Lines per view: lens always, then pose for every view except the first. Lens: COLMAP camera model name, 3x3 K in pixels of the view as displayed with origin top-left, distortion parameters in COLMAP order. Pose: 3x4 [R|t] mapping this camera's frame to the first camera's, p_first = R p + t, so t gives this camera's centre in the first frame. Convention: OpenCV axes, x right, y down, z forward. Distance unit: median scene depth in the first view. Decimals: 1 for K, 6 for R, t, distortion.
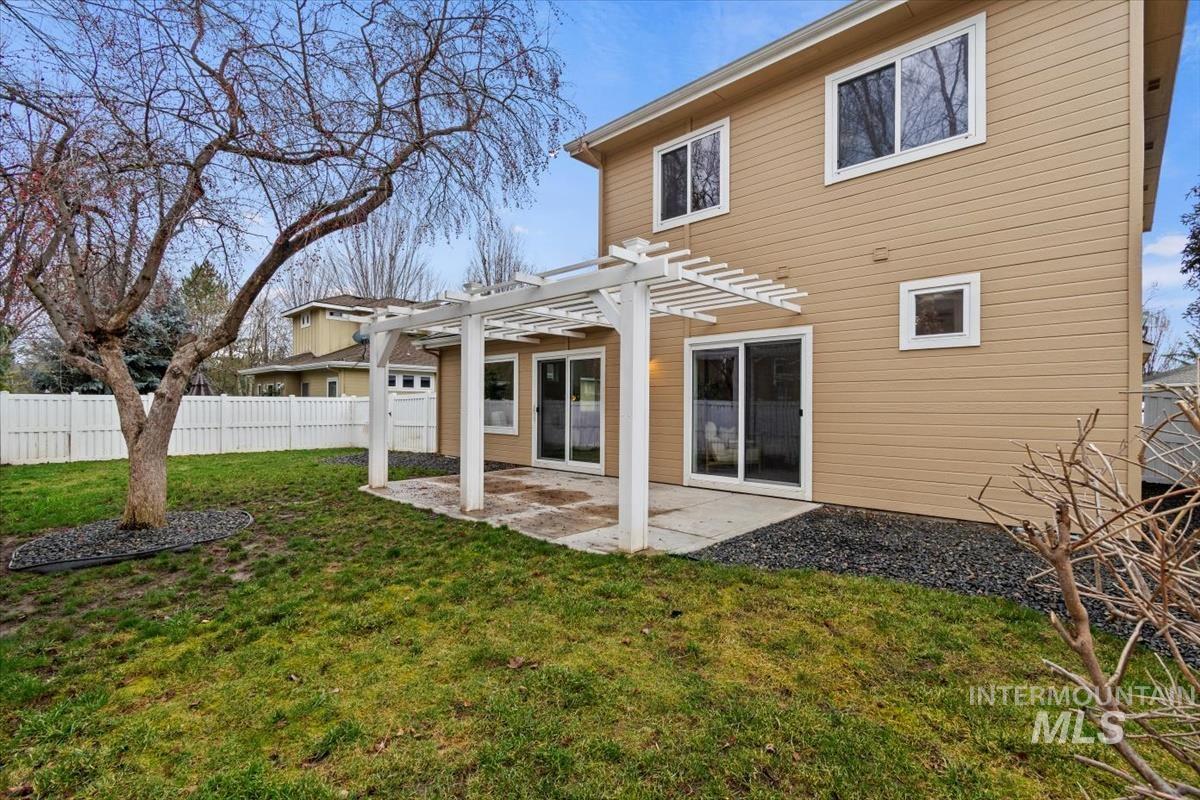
lens RADIAL K [[534.6, 0, 599.4], [0, 534.6, 411.9], [0, 0, 1]] dist [0.002072, -0.000043]
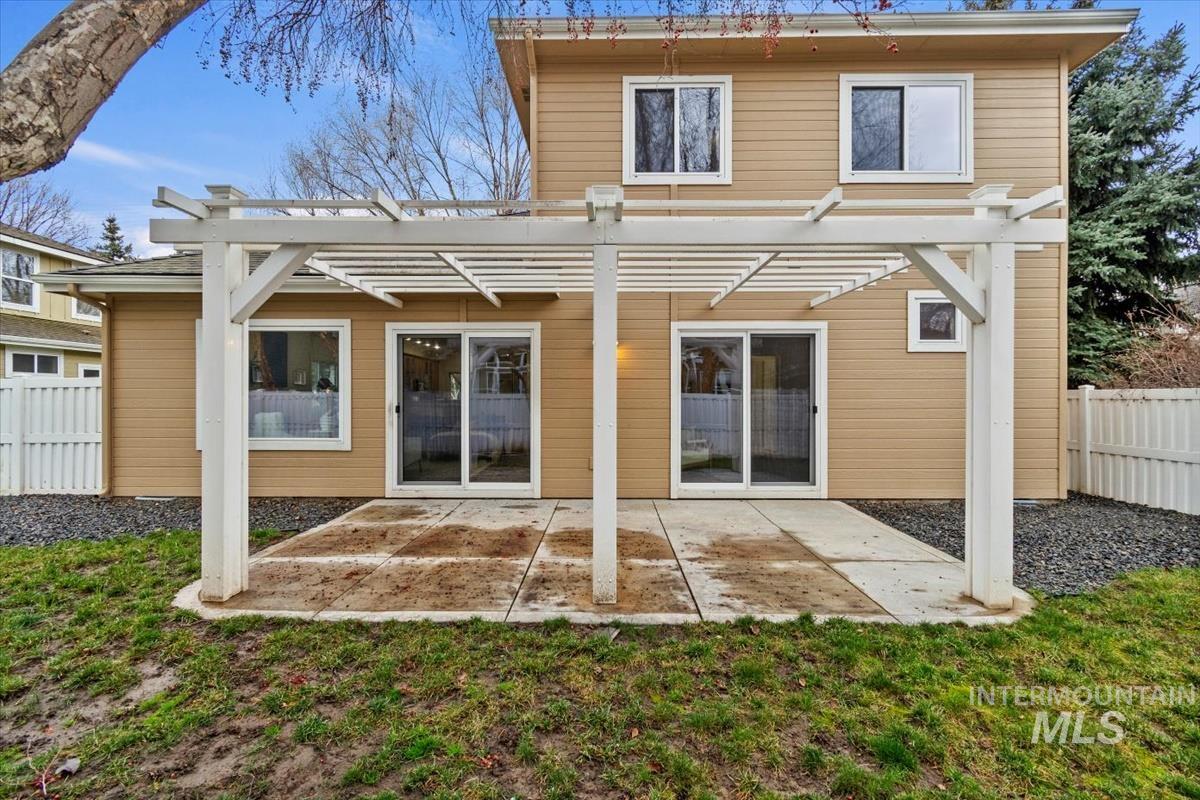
lens RADIAL K [[534.6, 0, 599.4], [0, 534.6, 411.9], [0, 0, 1]] dist [0.002072, -0.000043]
pose [[0.738931, -0.013835, 0.673639, -0.466432], [0.009963, 0.999904, 0.009606, -0.006173], [-0.673707, -0.000387, 0.738998, 0.442101]]
